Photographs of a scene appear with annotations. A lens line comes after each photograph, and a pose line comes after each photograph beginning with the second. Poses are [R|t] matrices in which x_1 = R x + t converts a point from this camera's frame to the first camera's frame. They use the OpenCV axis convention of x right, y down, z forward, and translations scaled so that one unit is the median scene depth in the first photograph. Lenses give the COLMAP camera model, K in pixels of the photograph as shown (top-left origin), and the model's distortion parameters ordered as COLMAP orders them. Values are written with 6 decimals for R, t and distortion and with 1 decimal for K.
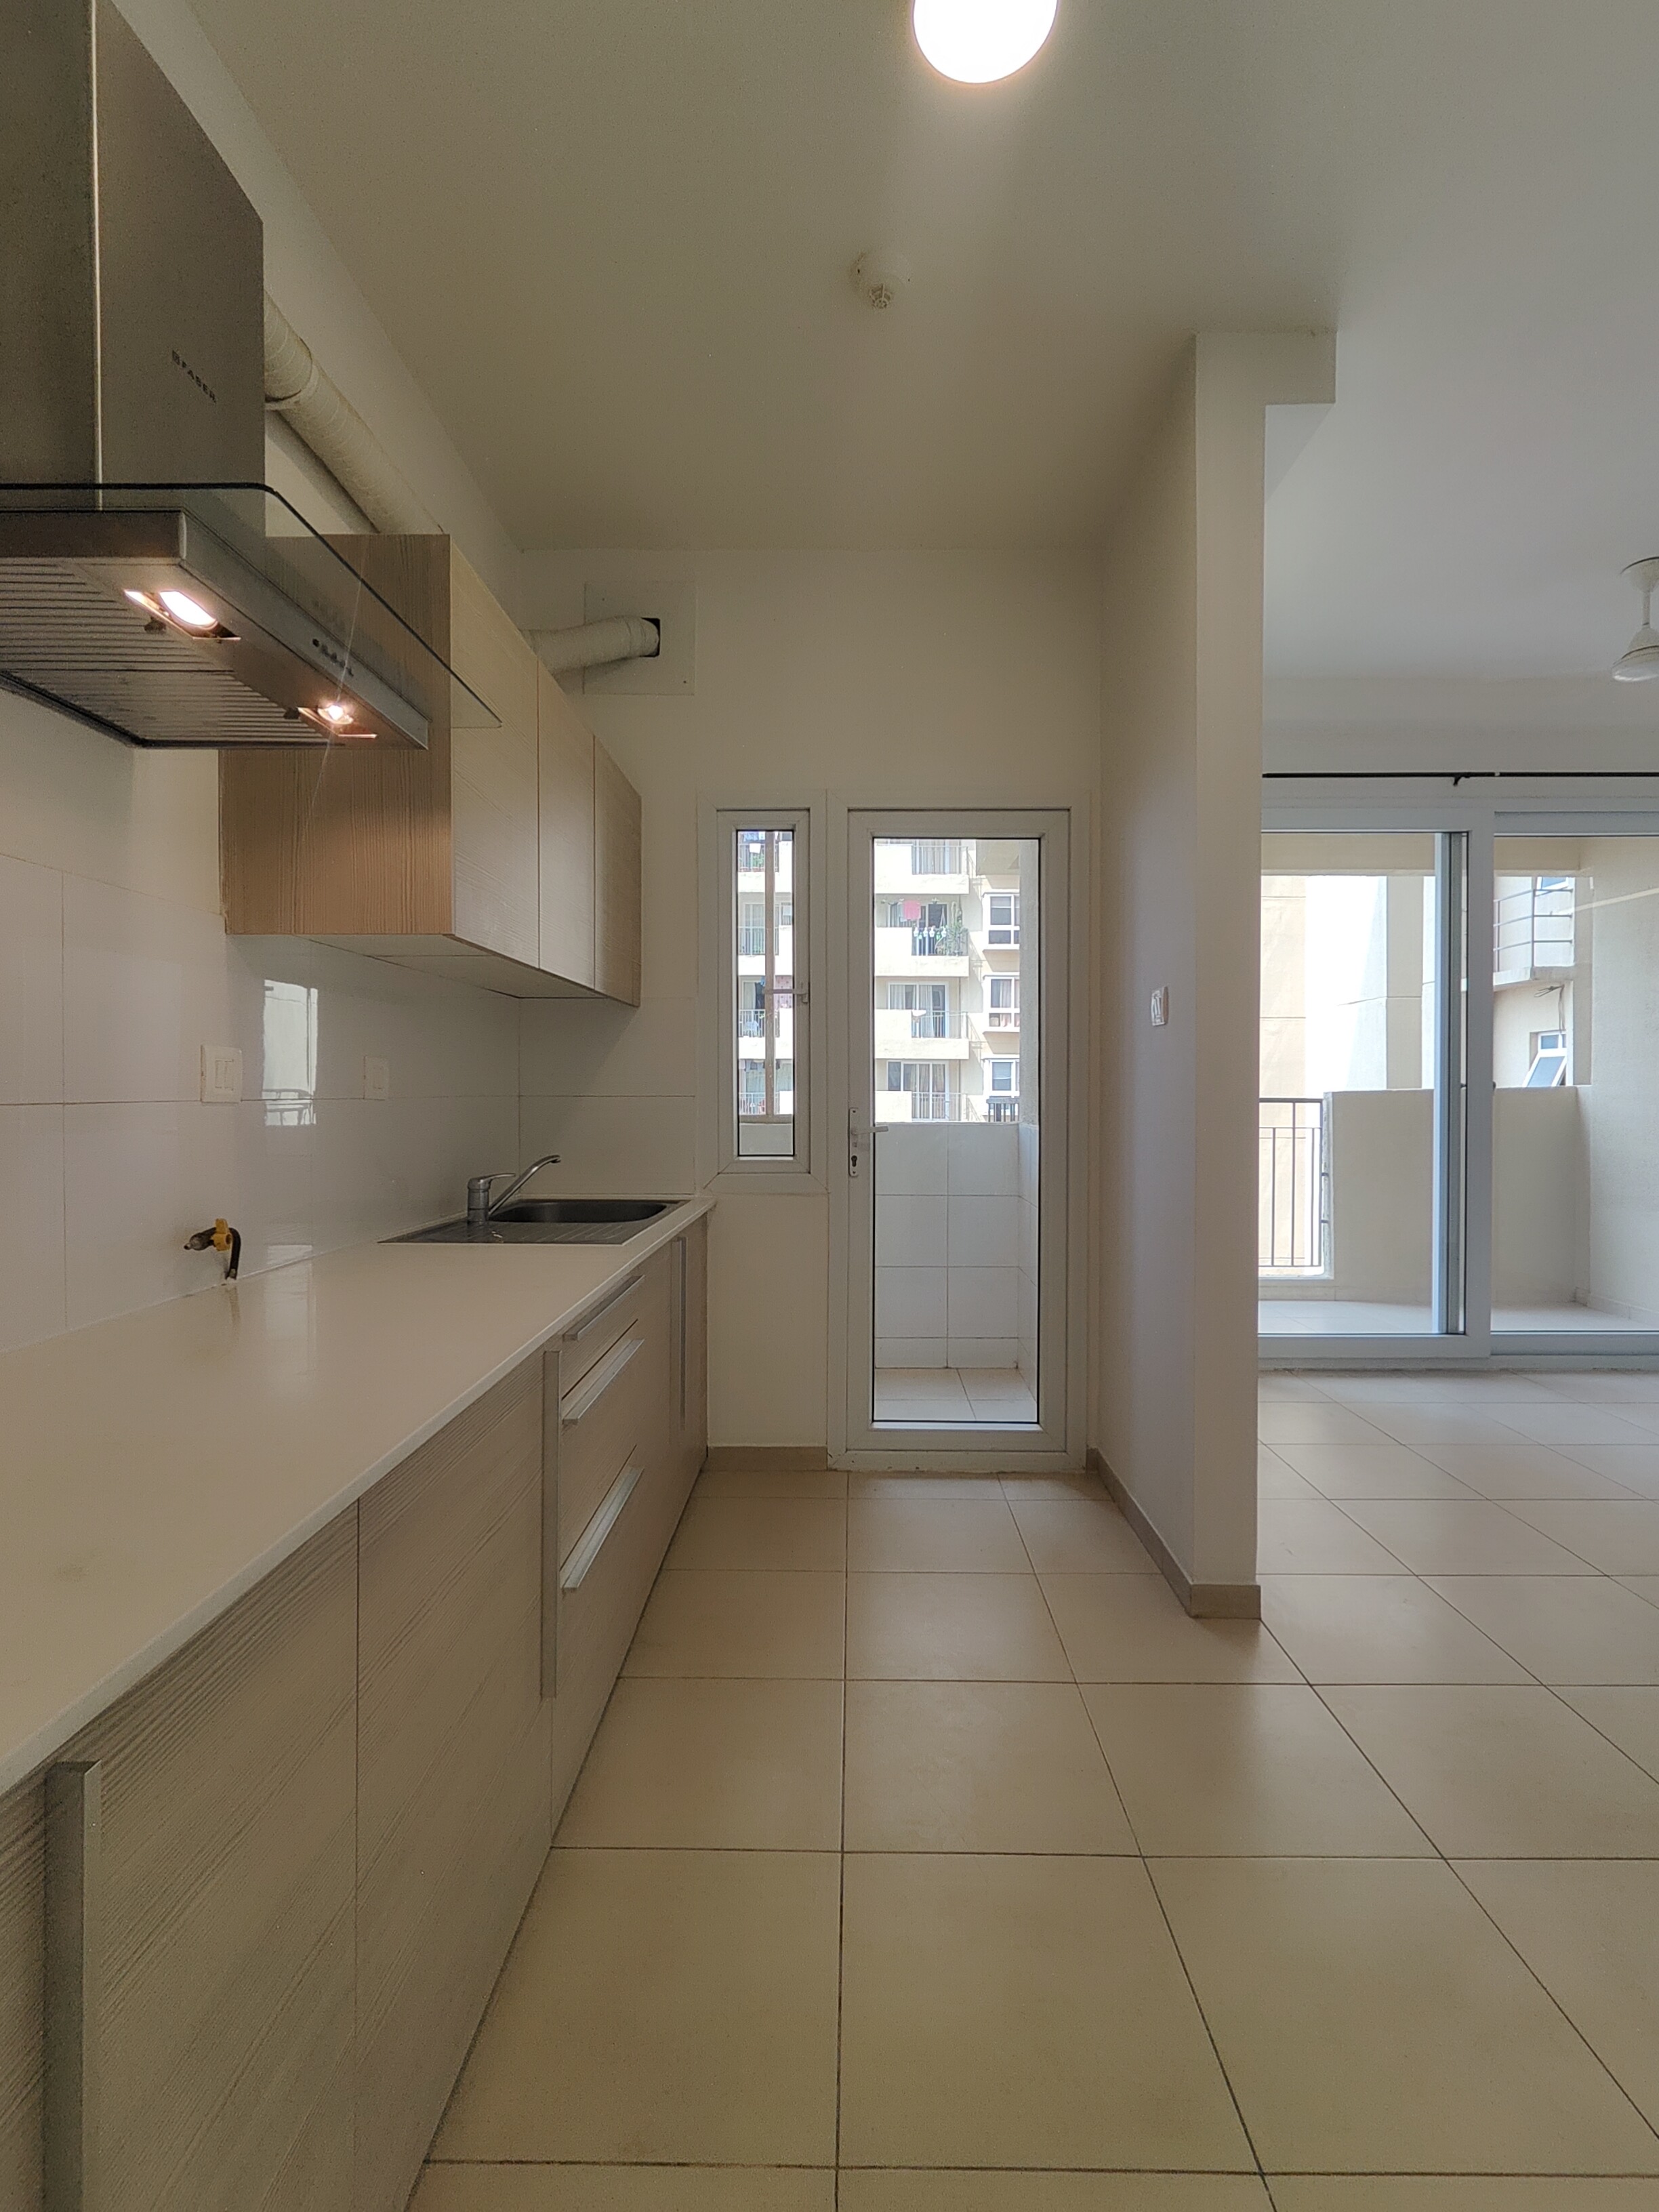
lens RADIAL K [[1003.8, 0, 824.2], [0, 1003.8, 1099.1], [0, 0, 1]] dist [-0.009584, 0.000090]
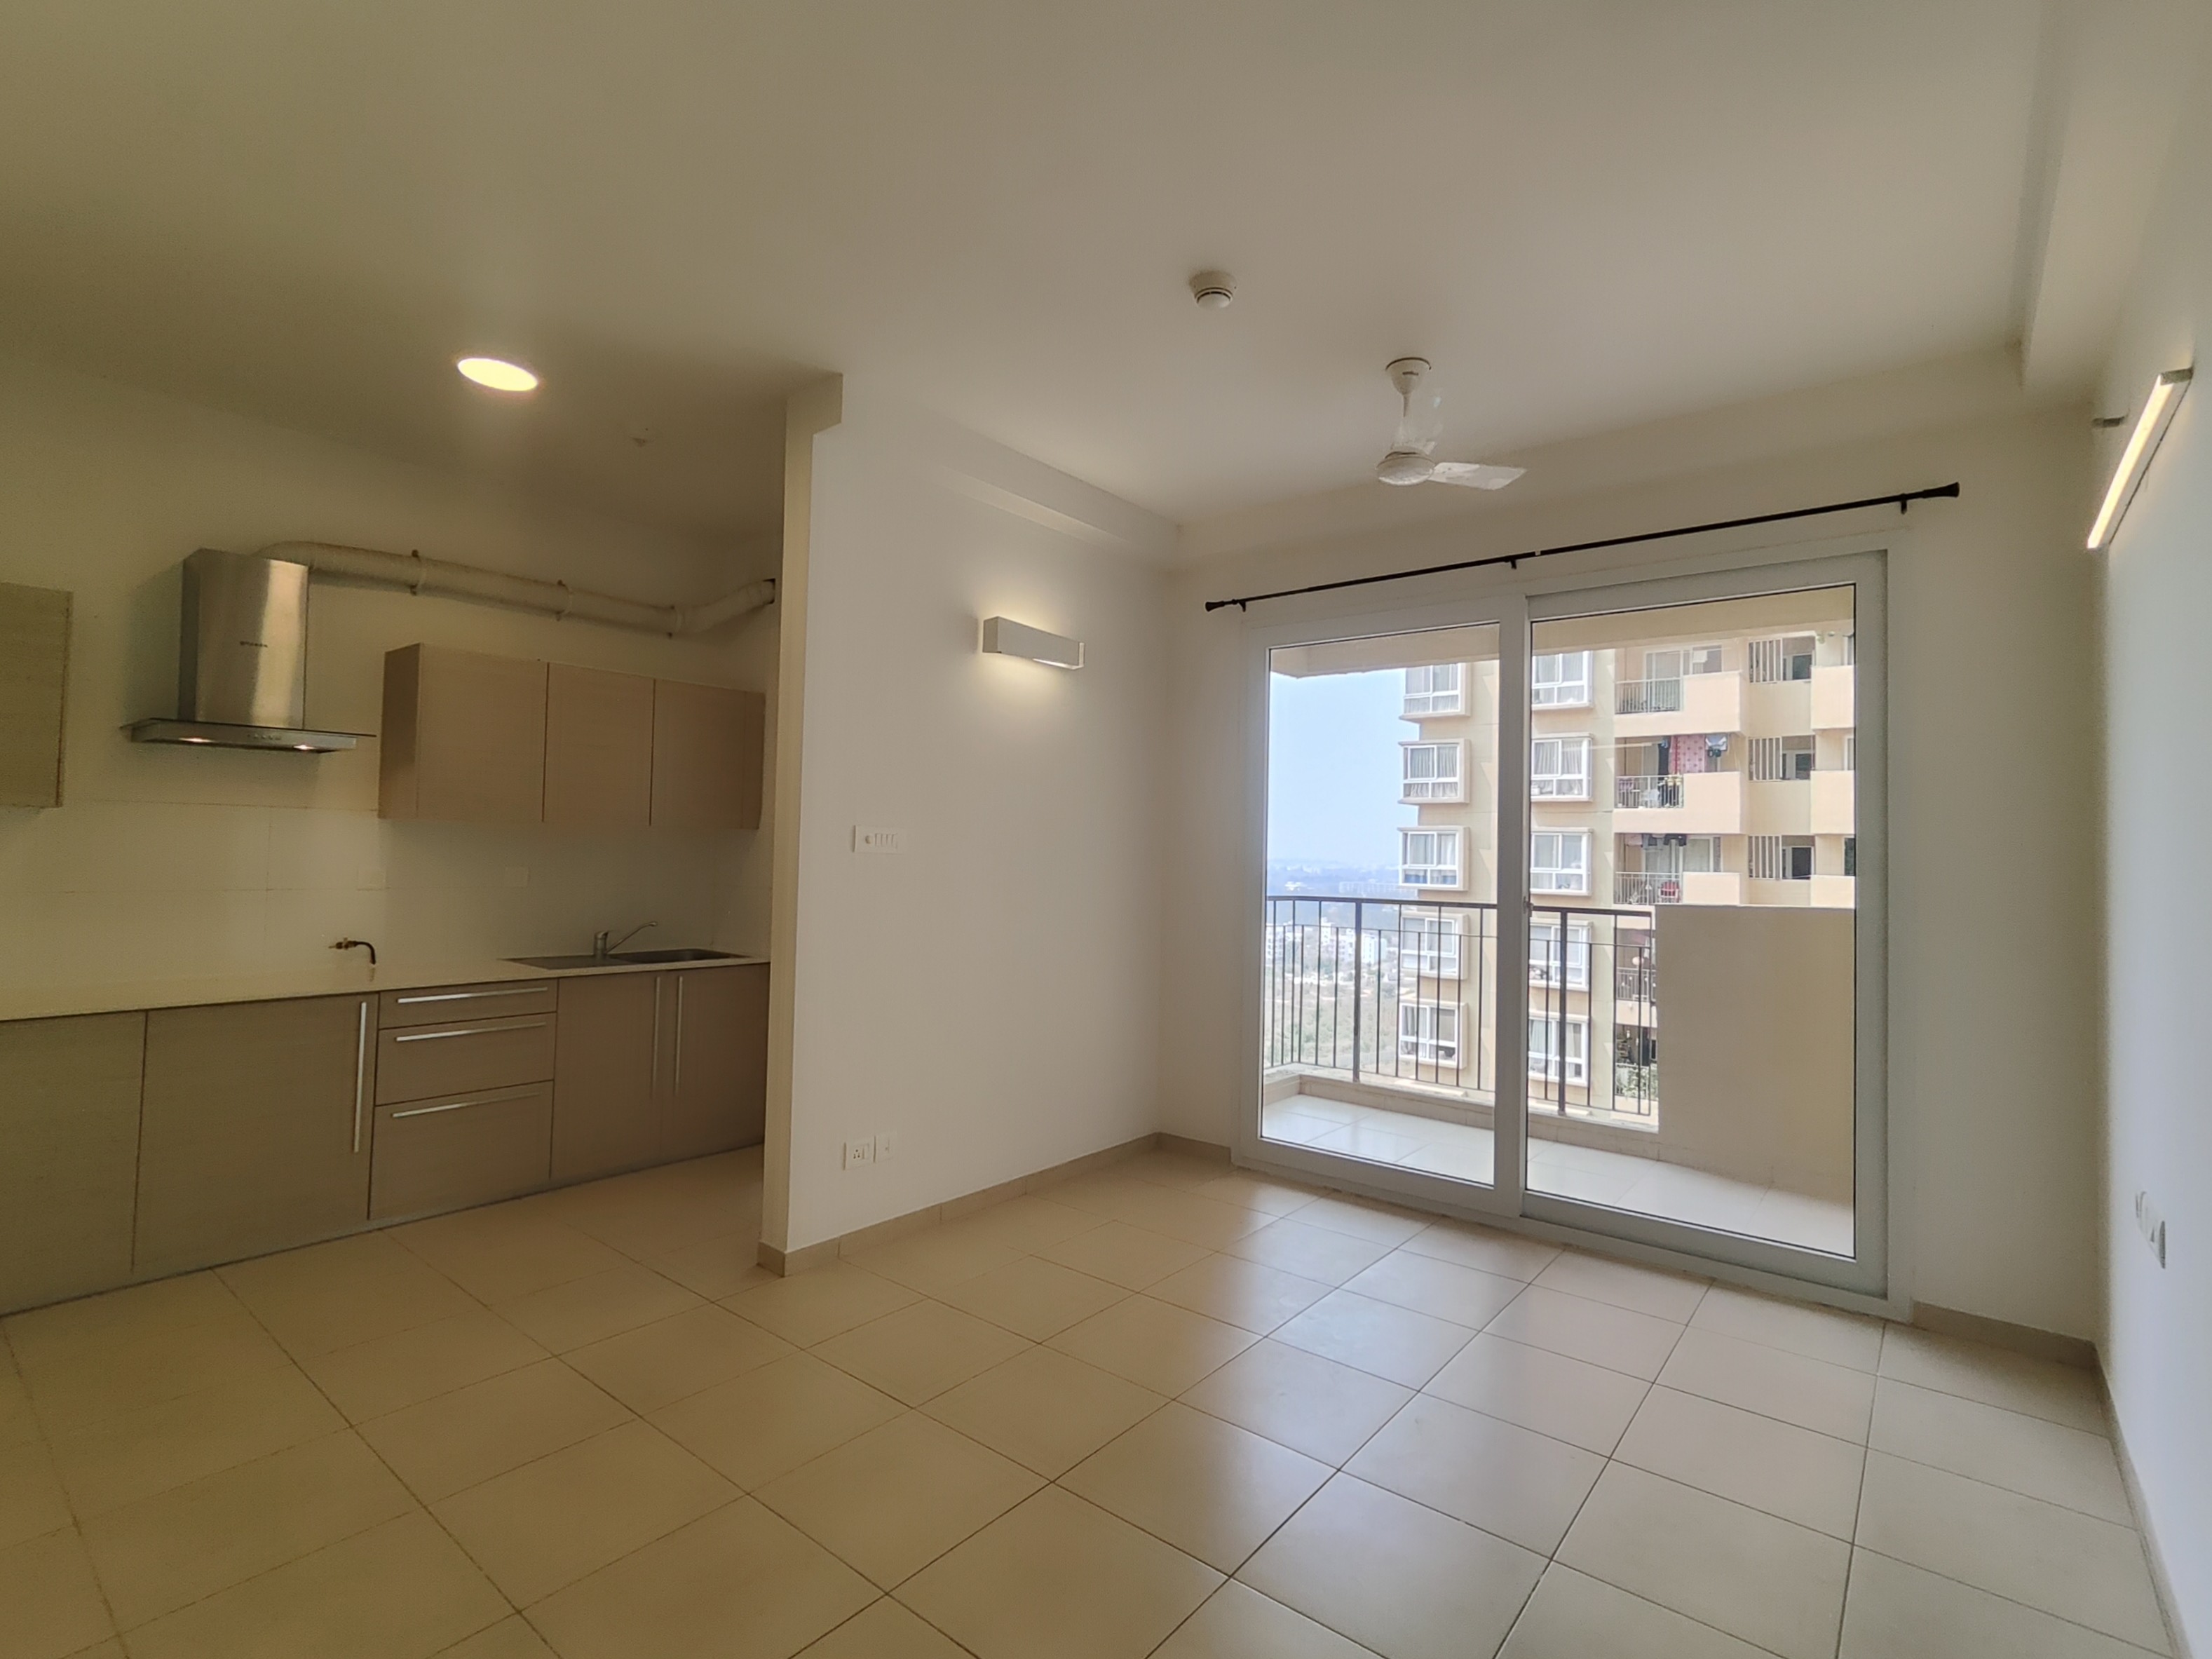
lens RADIAL K [[1040.3, 0, 1088.5], [0, 1040.3, 818.9], [0, 0, 1]] dist [-0.001231, 0.000292]
pose [[0.785669, -0.004782, -0.618628, 1.204013], [-0.024927, 0.998913, -0.039380, -0.058058], [0.618144, 0.046361, 0.784696, 0.056516]]
